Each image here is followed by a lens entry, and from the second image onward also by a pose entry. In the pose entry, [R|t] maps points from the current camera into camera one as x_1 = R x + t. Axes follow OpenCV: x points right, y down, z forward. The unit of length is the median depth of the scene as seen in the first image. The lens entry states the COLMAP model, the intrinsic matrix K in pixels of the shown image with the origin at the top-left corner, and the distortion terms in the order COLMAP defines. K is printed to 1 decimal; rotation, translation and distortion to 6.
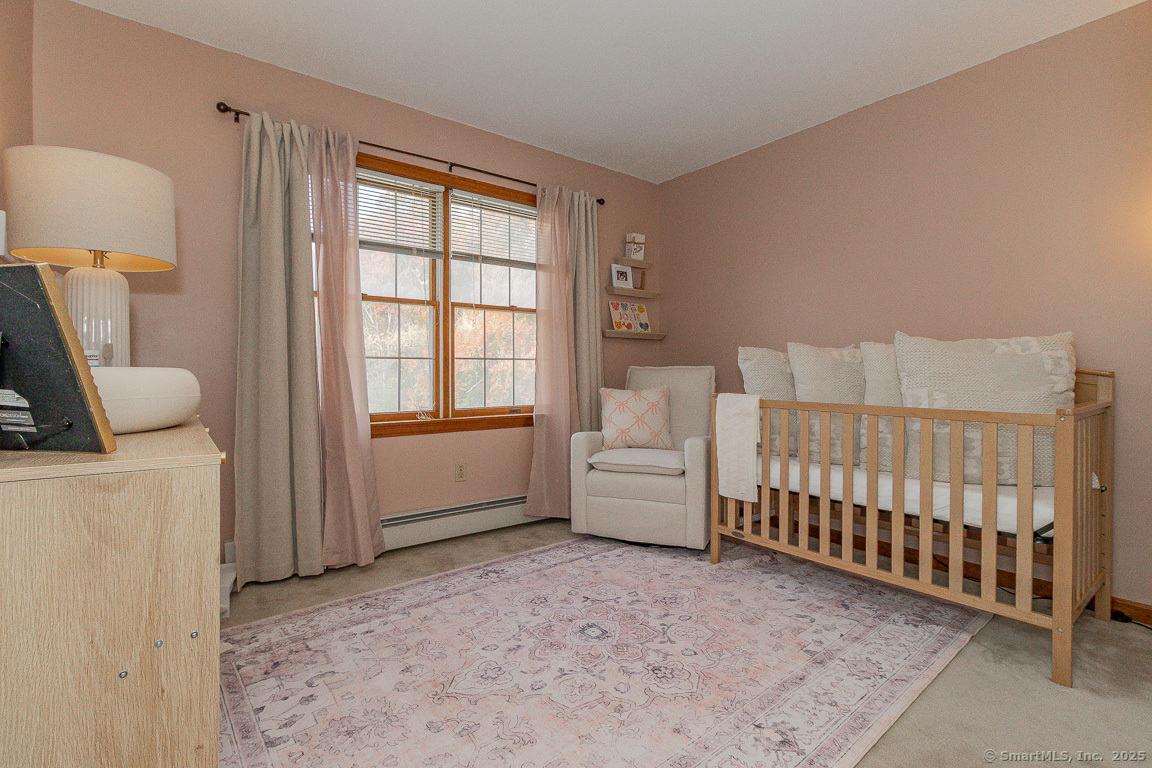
lens RADIAL K [[539.2, 0, 576.0], [0, 539.2, 384.0], [0, 0, 1]] dist [0.002044, 0.000495]
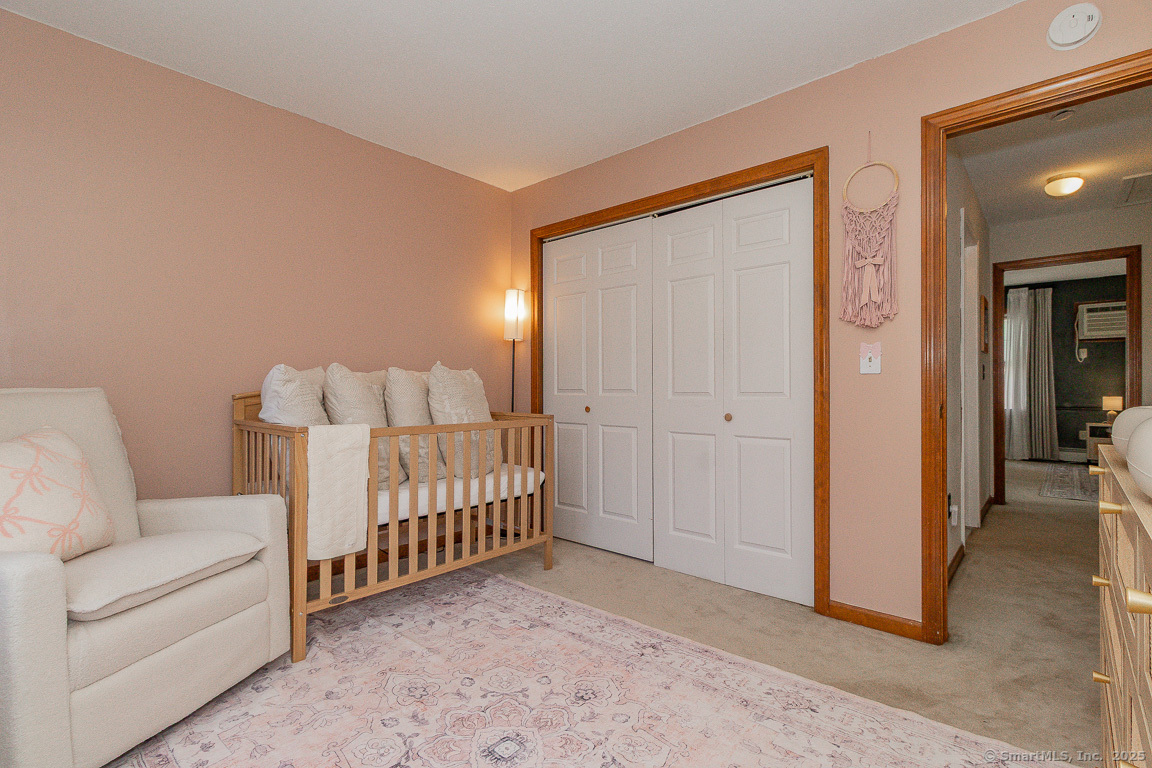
lens RADIAL K [[544.2, 0, 576.0], [0, 544.2, 384.0], [0, 0, 1]] dist [0.001849, 0.000430]
pose [[-0.193351, 0.001574, 0.981128, -0.661301], [0.021773, 0.999759, 0.002687, -0.041493], [-0.980888, 0.021881, -0.193339, 0.946027]]
